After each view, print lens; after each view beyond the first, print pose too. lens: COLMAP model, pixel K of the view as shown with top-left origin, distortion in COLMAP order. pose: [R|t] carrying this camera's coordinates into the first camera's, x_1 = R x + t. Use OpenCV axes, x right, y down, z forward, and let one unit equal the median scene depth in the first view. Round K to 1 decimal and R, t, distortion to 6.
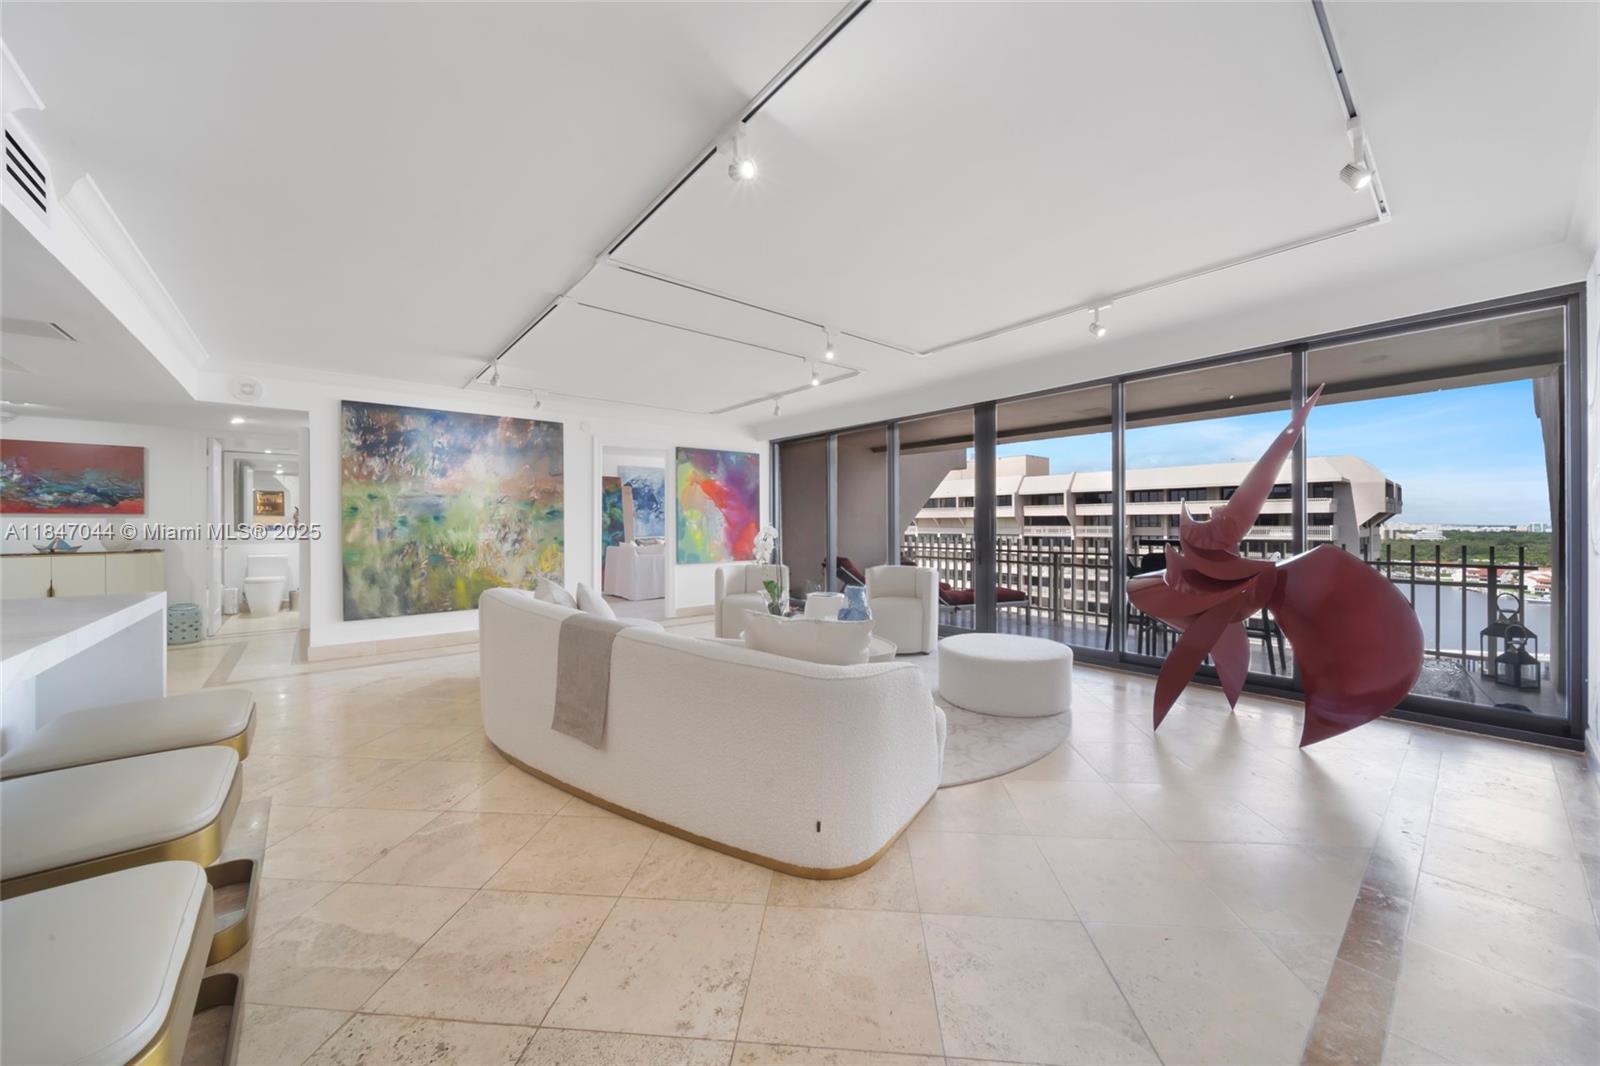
lens RADIAL K [[575.1, 0, 800.2], [0, 575.1, 522.9], [0, 0, 1]] dist [-0.002232, -0.001450]
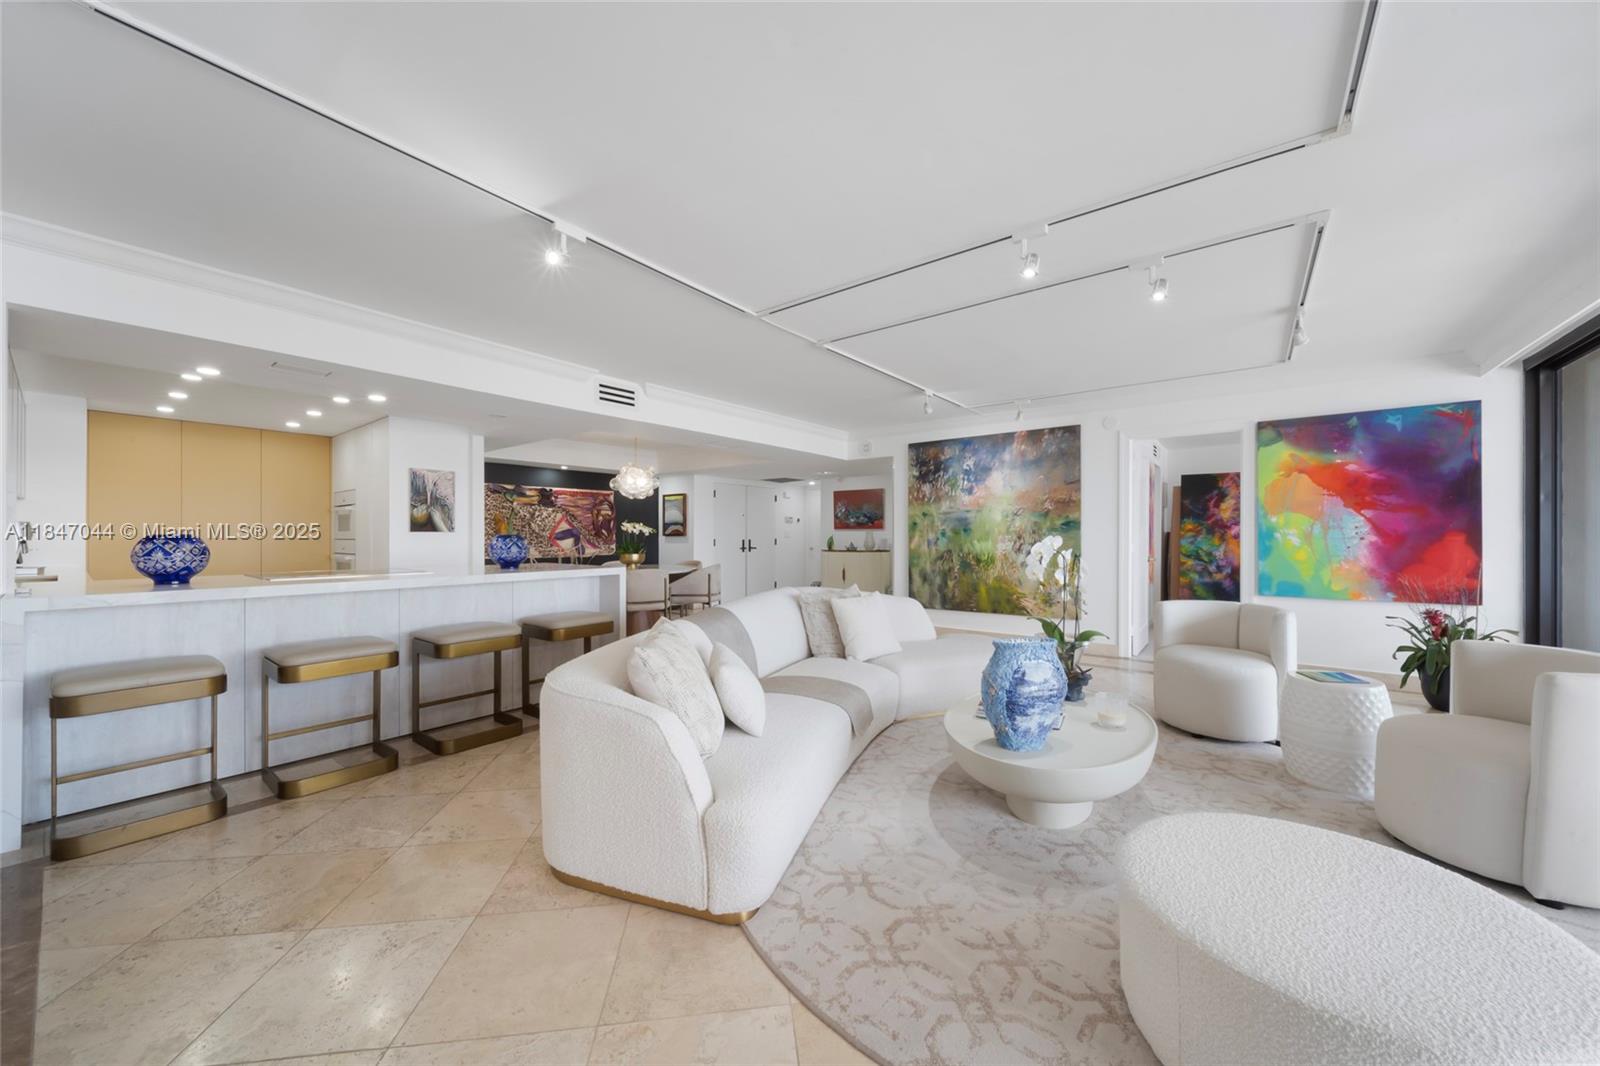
lens RADIAL K [[575.1, 0, 809.5], [0, 575.1, 530.6], [0, 0, 1]] dist [-0.002232, -0.001450]
pose [[0.216735, -0.004067, -0.976222, 0.421153], [0.002929, 0.999990, -0.003516, -0.004499], [0.976226, -0.002098, 0.216745, 0.422536]]
